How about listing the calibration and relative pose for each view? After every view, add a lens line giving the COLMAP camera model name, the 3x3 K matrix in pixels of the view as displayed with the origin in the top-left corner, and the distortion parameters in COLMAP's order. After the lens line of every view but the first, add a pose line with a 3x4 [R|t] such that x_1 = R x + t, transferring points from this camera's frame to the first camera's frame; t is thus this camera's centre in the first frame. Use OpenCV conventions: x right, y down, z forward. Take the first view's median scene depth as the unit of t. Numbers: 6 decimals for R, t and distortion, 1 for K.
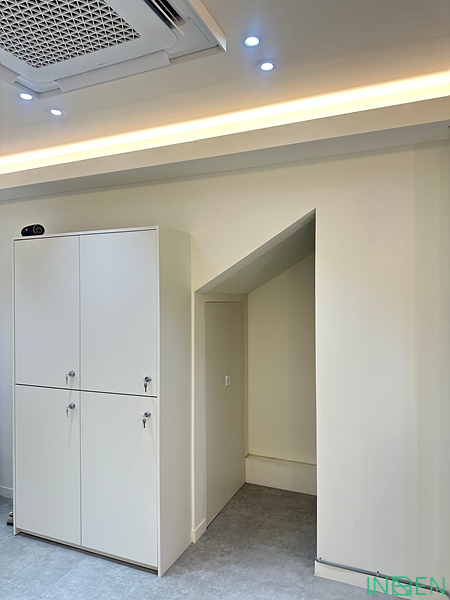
lens RADIAL K [[423.8, 0, 227.7], [0, 423.8, 304.2], [0, 0, 1]] dist [0.001588, -0.017090]
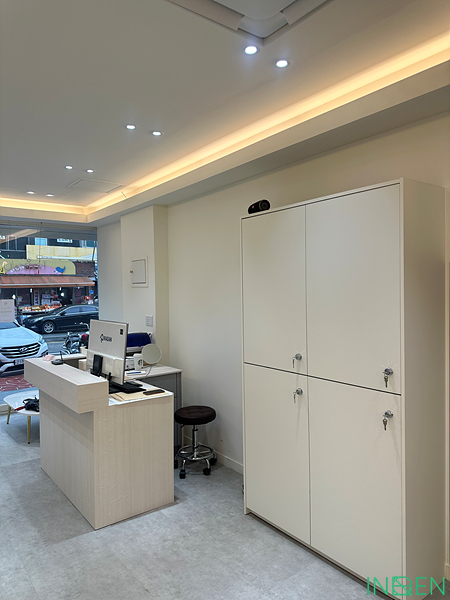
lens RADIAL K [[423.8, 0, 225.3], [0, 423.8, 298.7], [0, 0, 1]] dist [0.001588, -0.017090]
pose [[0.873299, 0.003754, -0.487170, -0.064152], [0.013512, 0.999399, 0.031923, 0.004542], [0.486997, -0.034461, 0.872723, 0.130204]]
